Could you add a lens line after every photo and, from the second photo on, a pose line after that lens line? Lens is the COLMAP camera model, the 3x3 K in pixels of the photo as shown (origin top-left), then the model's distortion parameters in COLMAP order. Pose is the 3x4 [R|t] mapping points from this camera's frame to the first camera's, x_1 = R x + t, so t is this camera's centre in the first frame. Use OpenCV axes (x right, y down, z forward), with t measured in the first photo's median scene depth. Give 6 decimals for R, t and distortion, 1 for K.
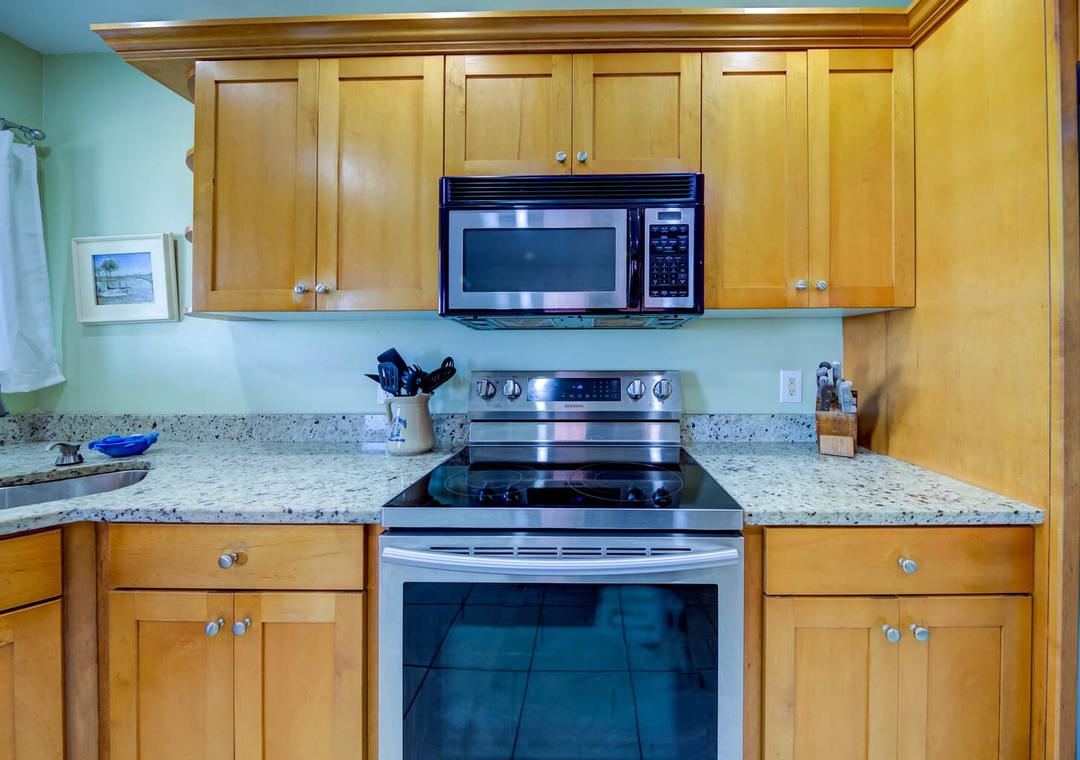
lens RADIAL K [[378.5, 0, 583.1], [0, 378.5, 353.6], [0, 0, 1]] dist [-0.001421, -0.000321]
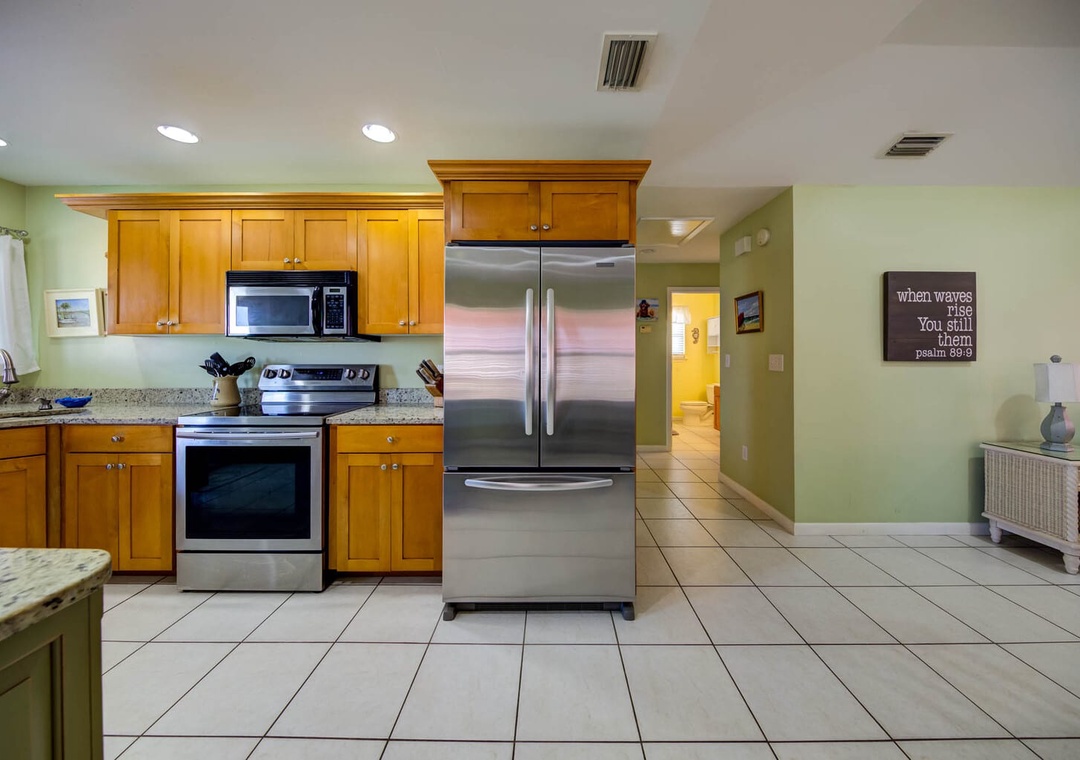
lens RADIAL K [[374.3, 0, 549.1], [0, 374.3, 358.2], [0, 0, 1]] dist [-0.000871, -0.000197]
pose [[0.999857, 0.003123, 0.016632, 1.304761], [-0.003210, 0.999981, 0.005221, 0.000796], [-0.016615, -0.005274, 0.999848, -1.046910]]
